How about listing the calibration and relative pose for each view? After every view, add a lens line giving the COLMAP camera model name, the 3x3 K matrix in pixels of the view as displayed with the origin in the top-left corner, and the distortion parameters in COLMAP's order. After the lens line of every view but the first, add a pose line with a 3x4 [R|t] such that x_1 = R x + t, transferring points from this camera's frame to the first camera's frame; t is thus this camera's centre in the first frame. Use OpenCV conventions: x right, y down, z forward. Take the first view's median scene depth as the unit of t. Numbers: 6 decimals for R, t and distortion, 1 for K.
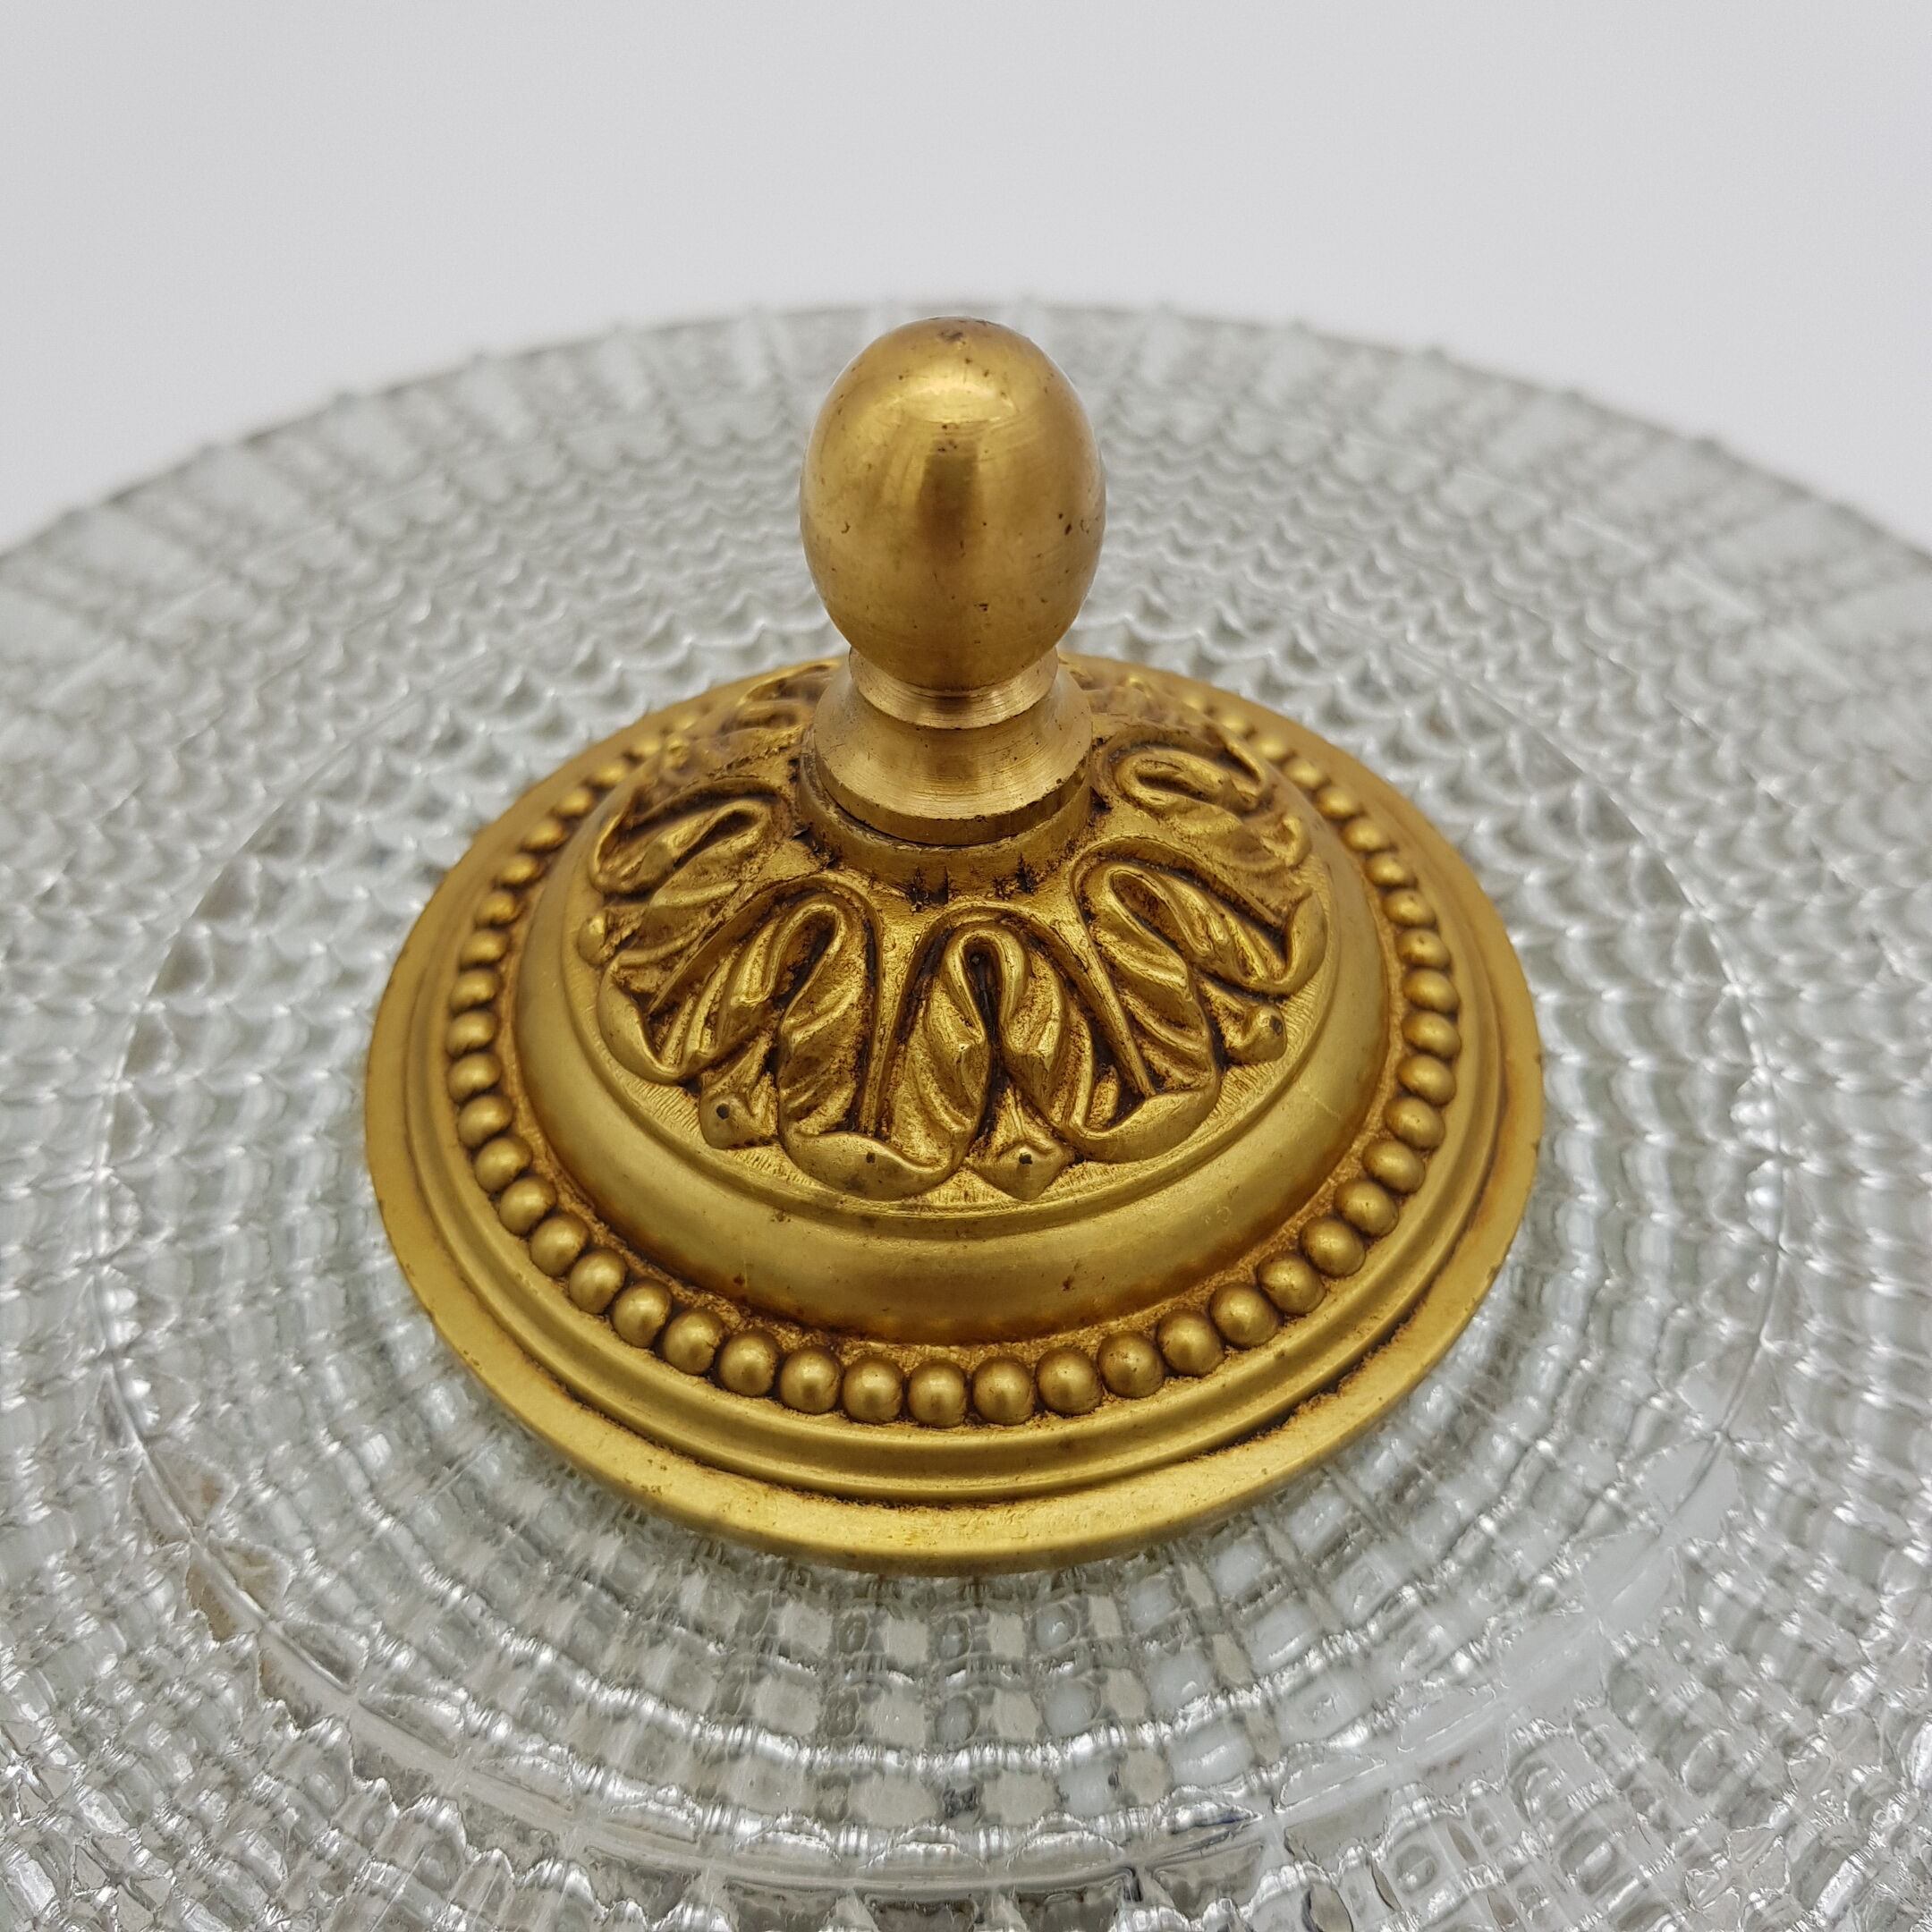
lens RADIAL K [[2152.7, 0, 966.0], [0, 2152.7, 966.0], [0, 0, 1]] dist [0.084215, -0.014339]
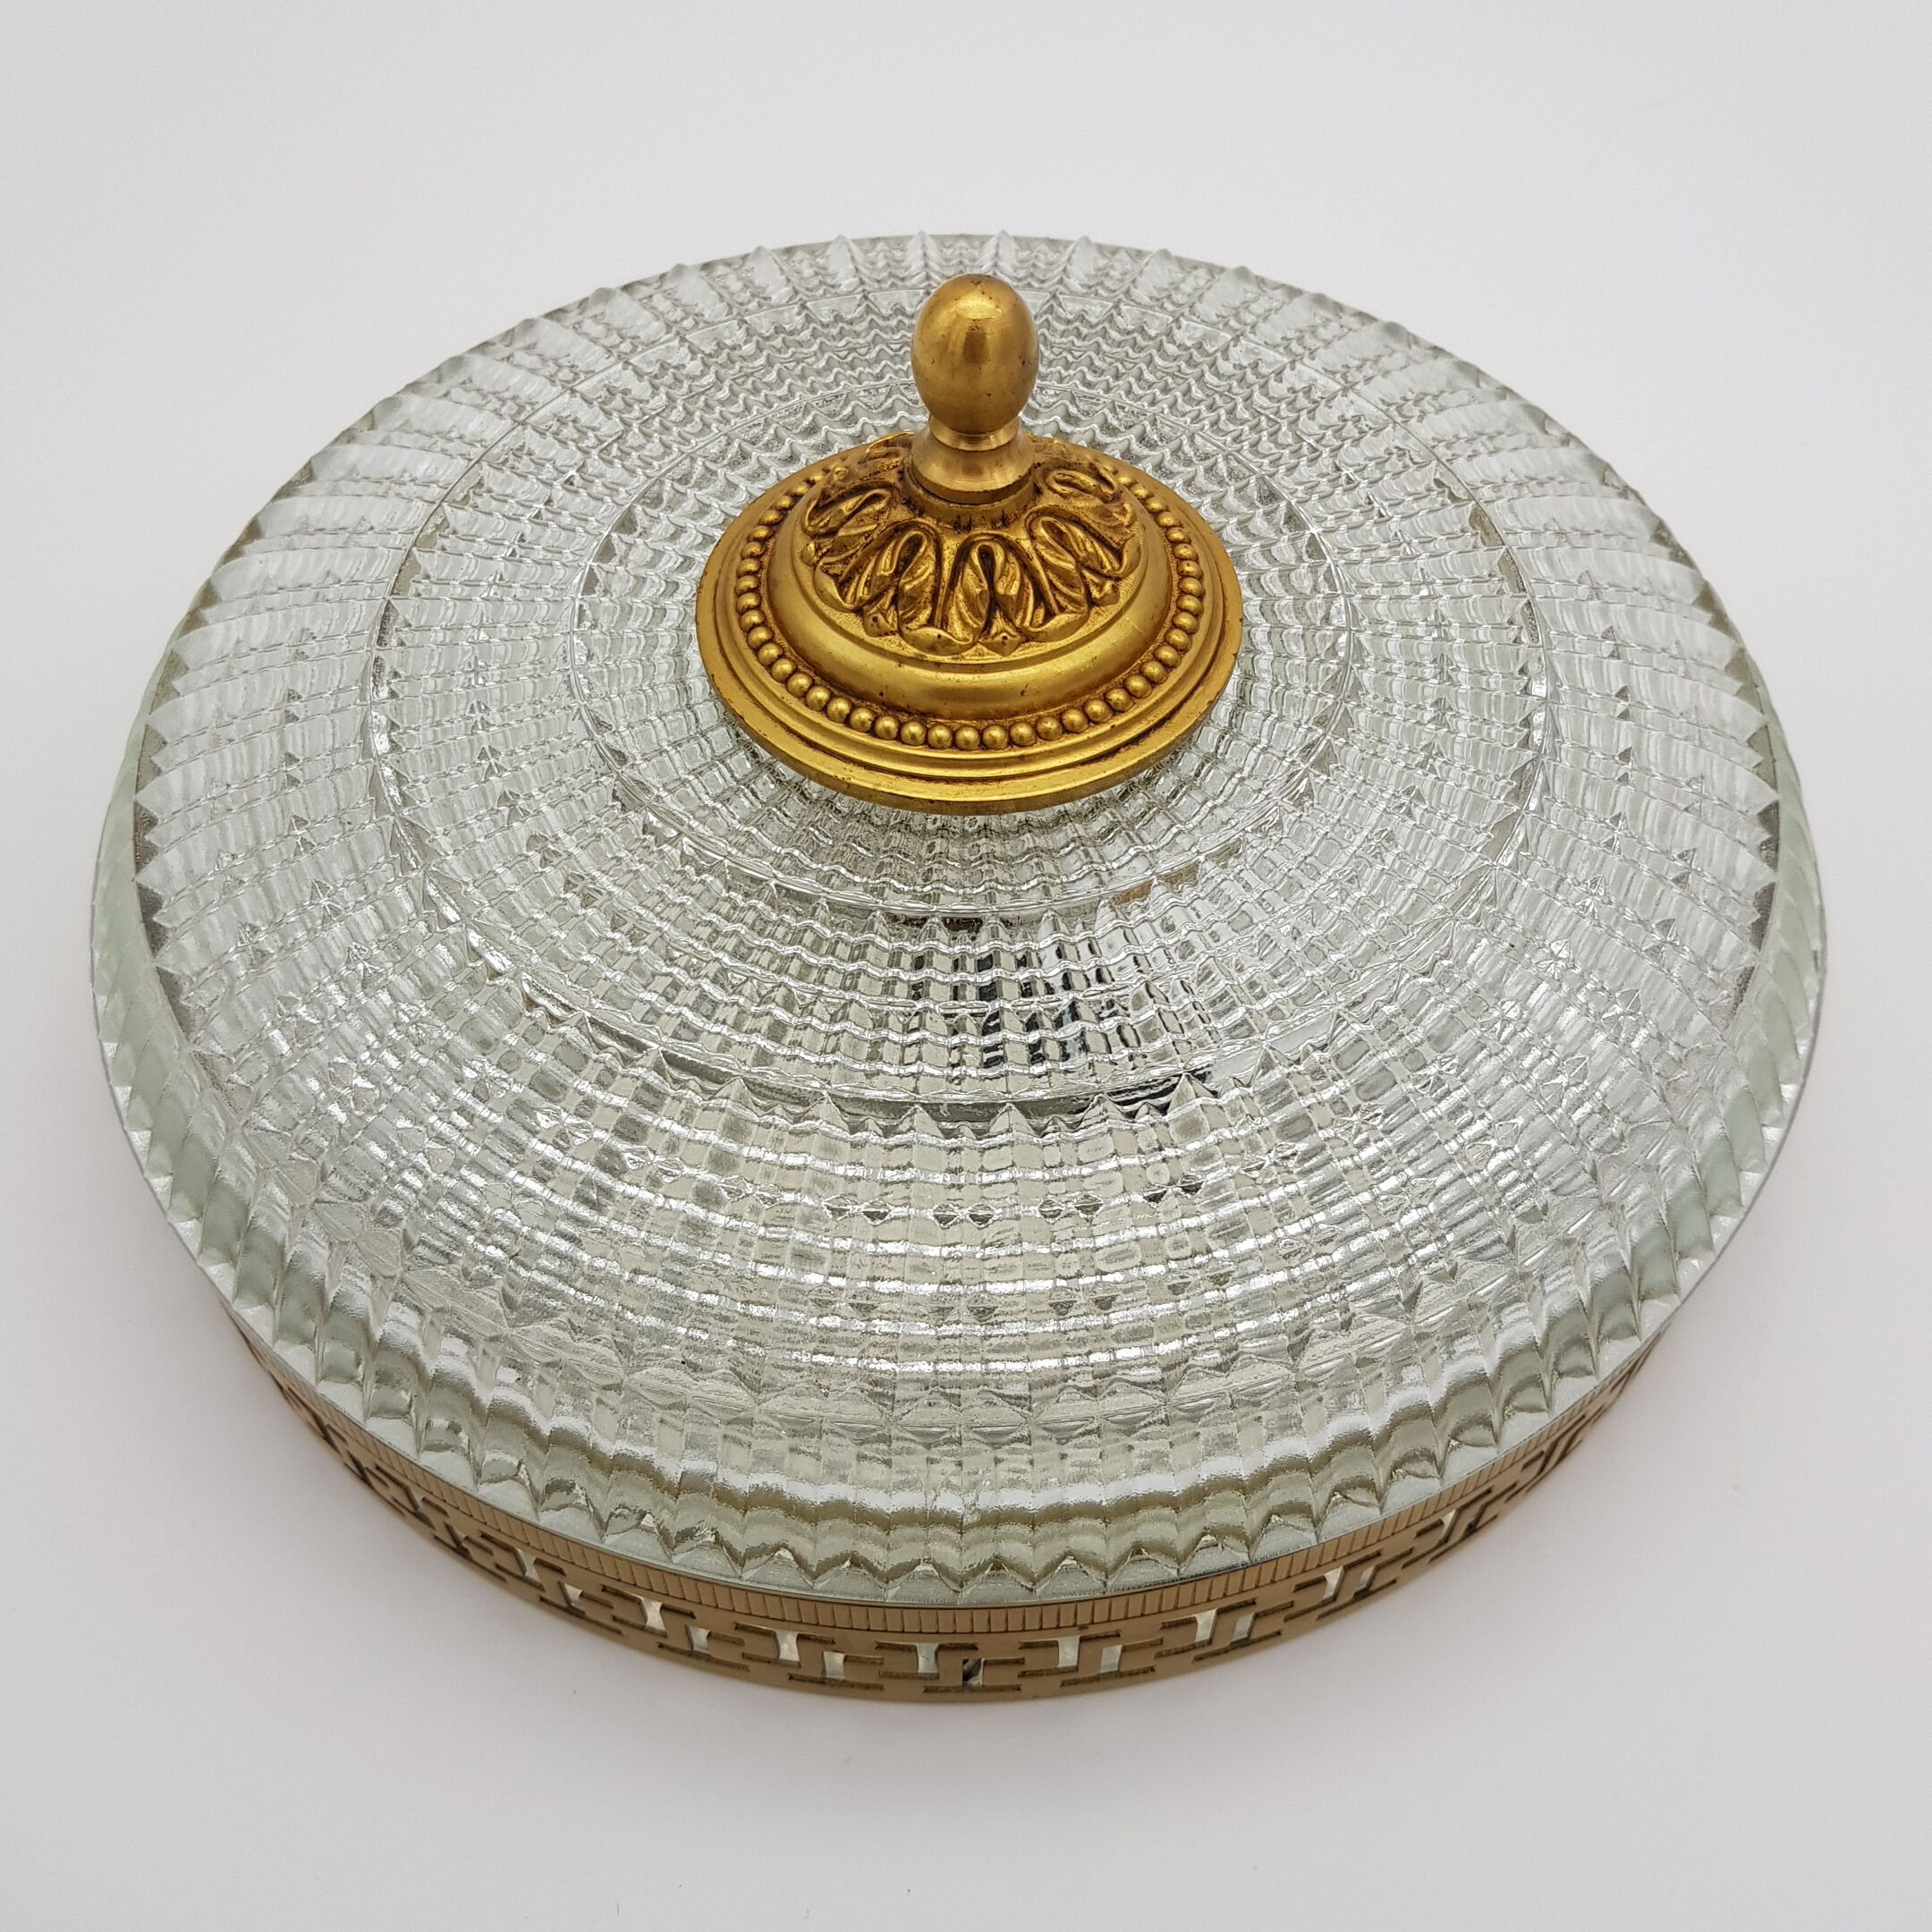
lens RADIAL K [[2142.6, 0, 990.3], [0, 2142.6, 967.1], [0, 0, 1]] dist [0.114144, 0.000816]
pose [[0.999616, 0.000559, 0.027713, -0.051007], [-0.002135, 0.998380, 0.056851, 0.302382], [-0.027636, -0.056889, 0.997998, -1.308788]]
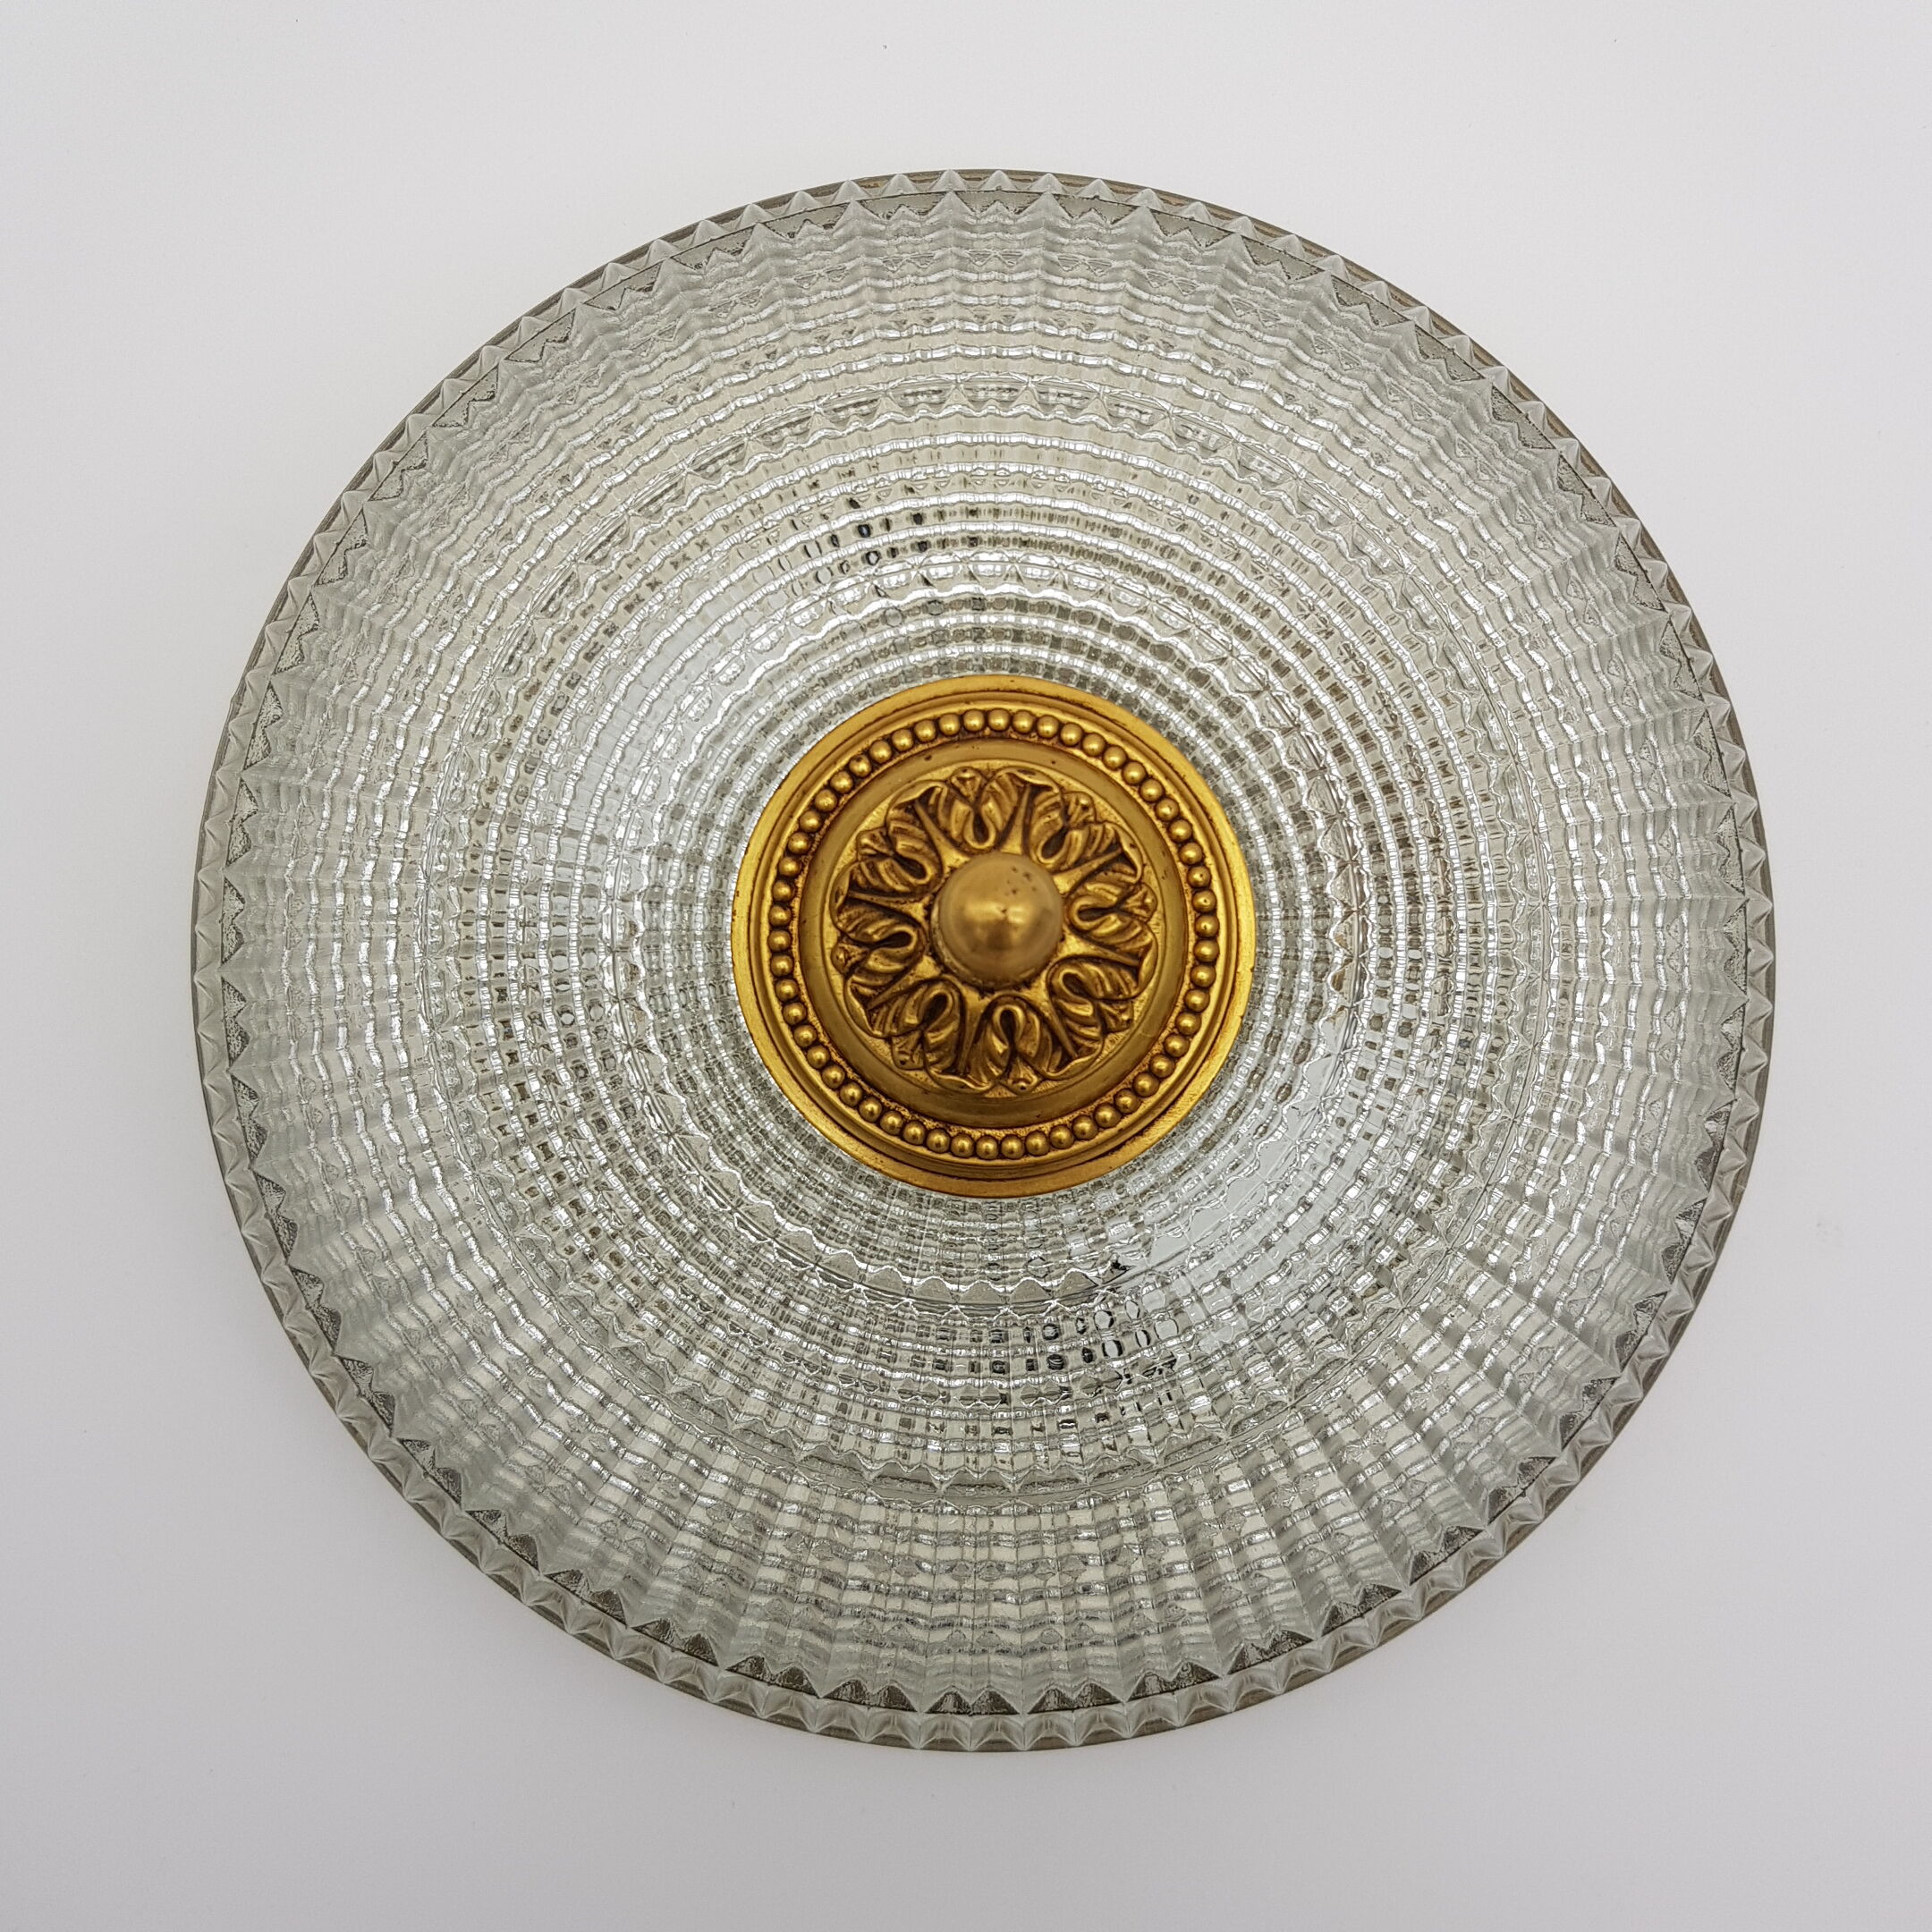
lens RADIAL K [[2152.7, 0, 966.0], [0, 2152.7, 966.0], [0, 0, 1]] dist [0.084215, -0.014339]
pose [[0.999946, 0.010031, 0.002547, -0.045611], [-0.009021, 0.724229, 0.689500, -1.689664], [0.005072, -0.689486, 0.724281, -0.709947]]
